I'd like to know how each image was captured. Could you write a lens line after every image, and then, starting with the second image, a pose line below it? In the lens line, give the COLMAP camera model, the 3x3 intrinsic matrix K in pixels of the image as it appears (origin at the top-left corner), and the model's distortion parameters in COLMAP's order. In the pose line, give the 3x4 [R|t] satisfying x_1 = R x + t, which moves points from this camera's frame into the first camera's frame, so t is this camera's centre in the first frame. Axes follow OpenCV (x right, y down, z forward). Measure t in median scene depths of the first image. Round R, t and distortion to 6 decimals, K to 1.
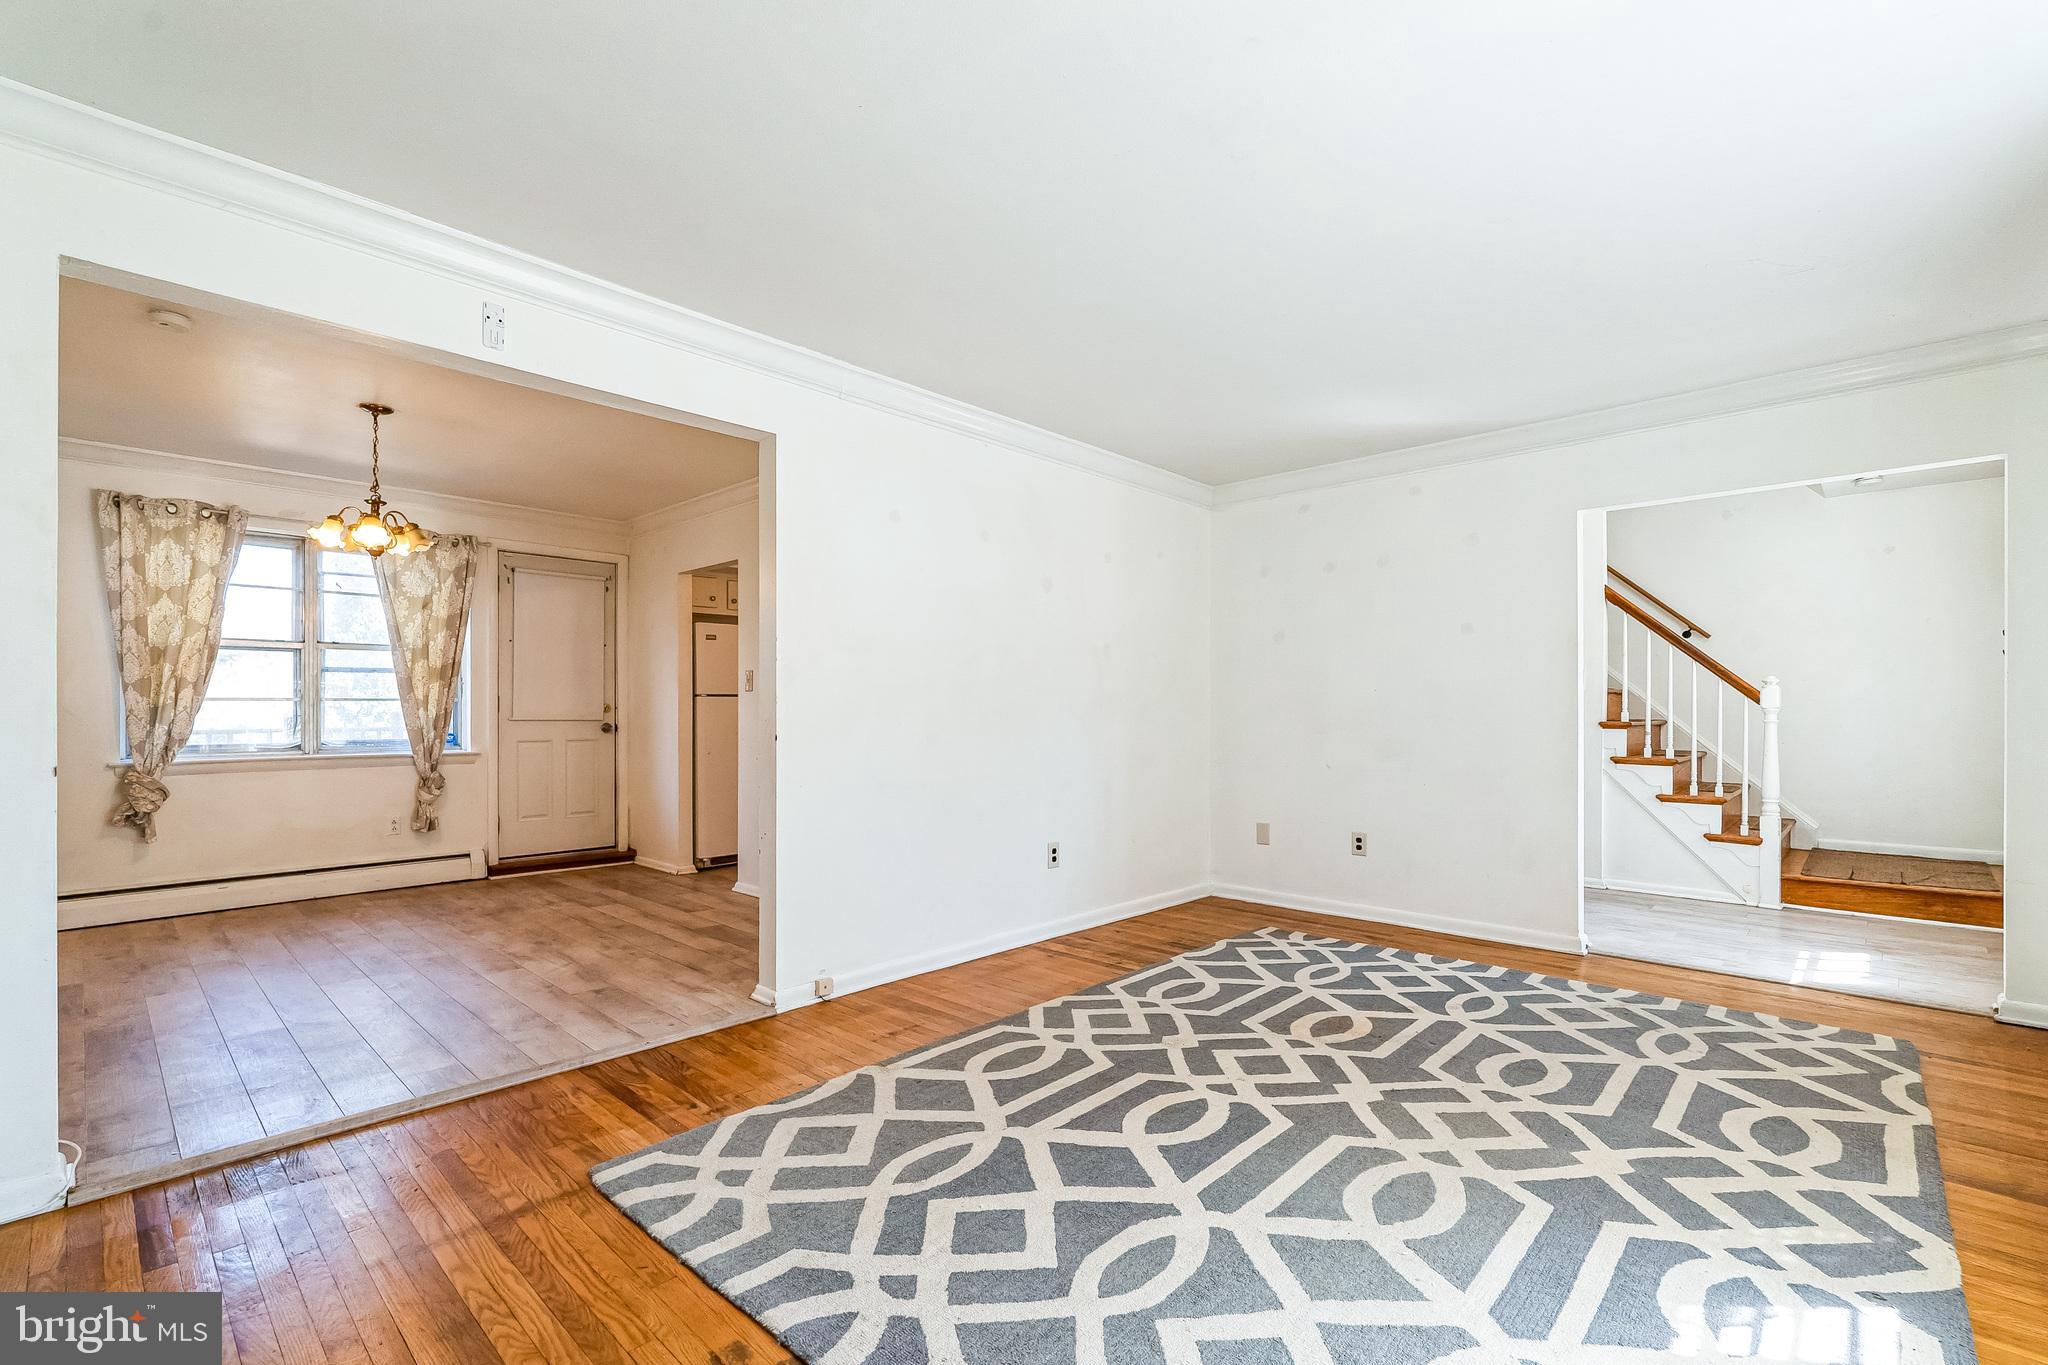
lens RADIAL K [[907.5, 0, 1019.9], [0, 907.5, 711.4], [0, 0, 1]] dist [-0.004034, 0.001619]
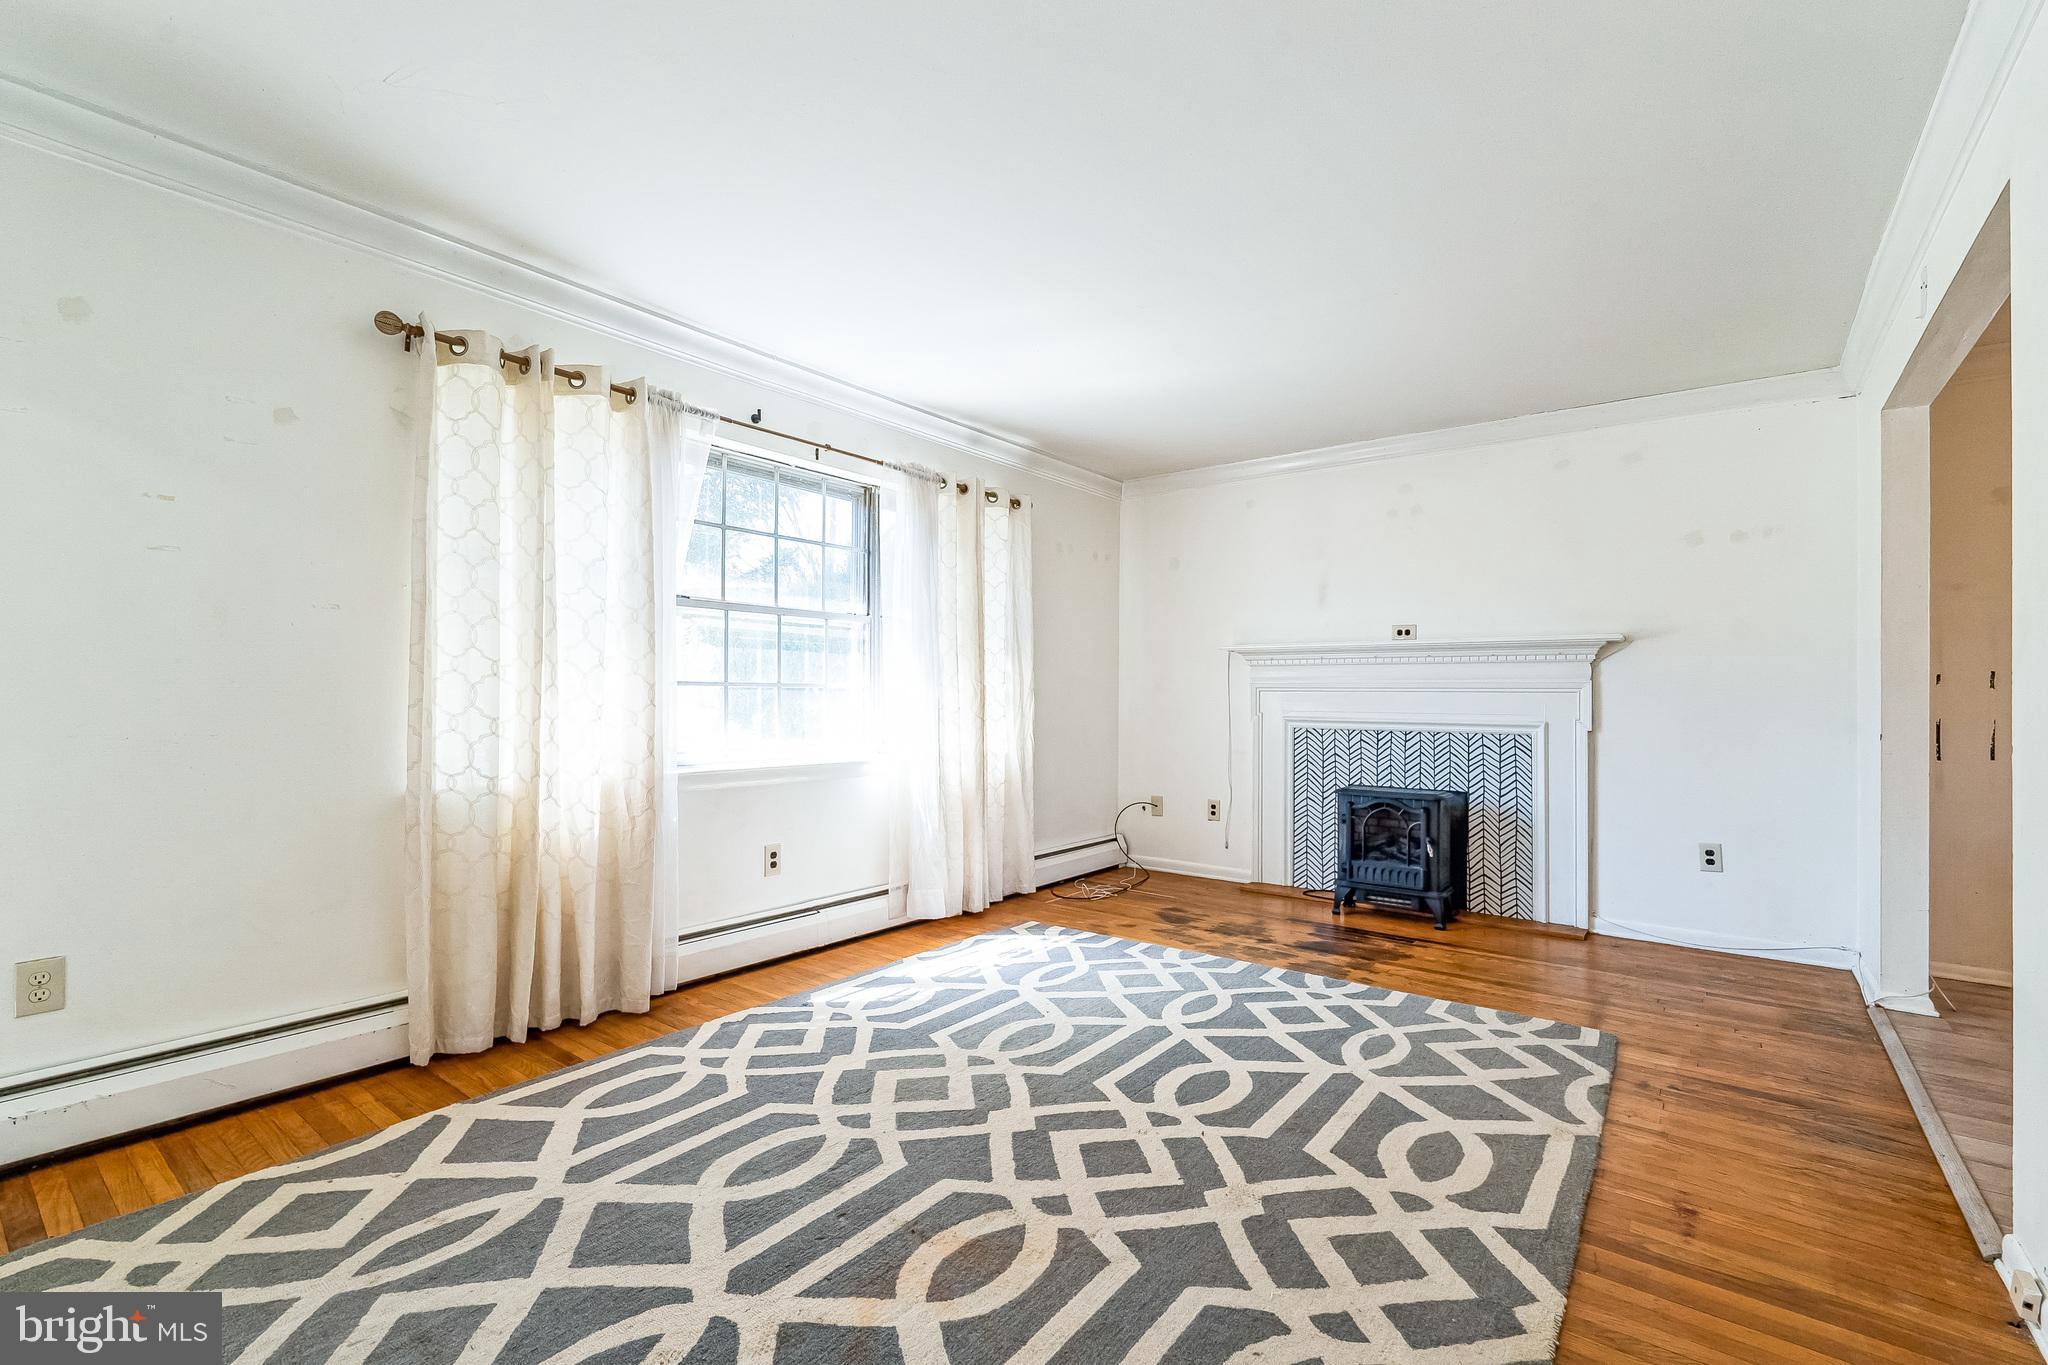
lens RADIAL K [[907.5, 0, 1017.8], [0, 907.5, 667.9], [0, 0, 1]] dist [-0.004034, 0.001619]
pose [[-0.994804, -0.013921, -0.100856, 0.282747], [-0.011278, 0.999579, -0.026729, 0.001365], [0.101185, -0.025453, -0.994542, 1.154253]]
